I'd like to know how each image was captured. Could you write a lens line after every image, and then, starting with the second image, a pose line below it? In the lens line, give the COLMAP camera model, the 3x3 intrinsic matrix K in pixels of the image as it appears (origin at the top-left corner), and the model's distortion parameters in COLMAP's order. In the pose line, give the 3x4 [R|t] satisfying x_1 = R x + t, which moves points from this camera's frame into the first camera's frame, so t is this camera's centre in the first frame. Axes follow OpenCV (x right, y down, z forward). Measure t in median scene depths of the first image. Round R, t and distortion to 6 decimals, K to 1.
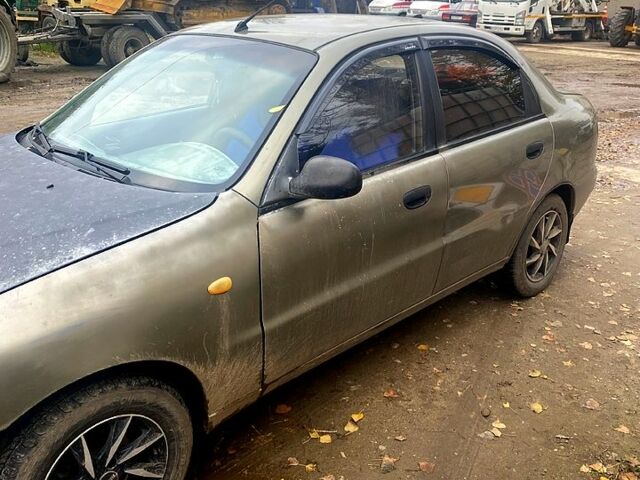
lens RADIAL K [[644.3, 0, 320.0], [0, 644.3, 240.0], [0, 0, 1]] dist [0.010695, -0.012623]
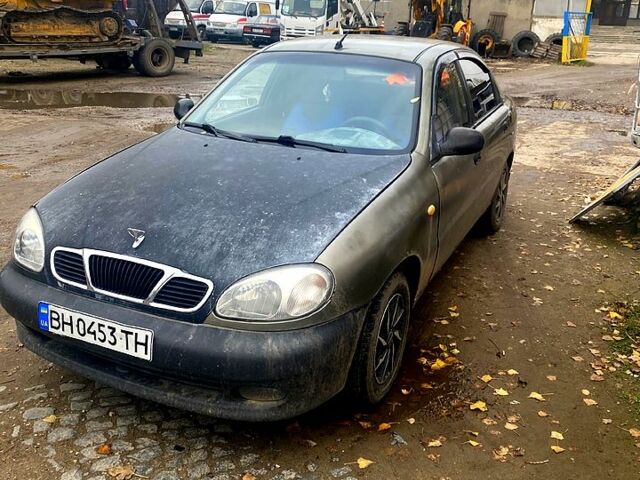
lens RADIAL K [[644.3, 0, 320.0], [0, 644.3, 240.0], [0, 0, 1]] dist [0.010695, -0.012623]
pose [[0.938009, -0.102855, 0.330997, -0.095074], [0.107812, 0.994166, 0.003403, 0.010948], [-0.329416, 0.032494, 0.943626, -0.040483]]
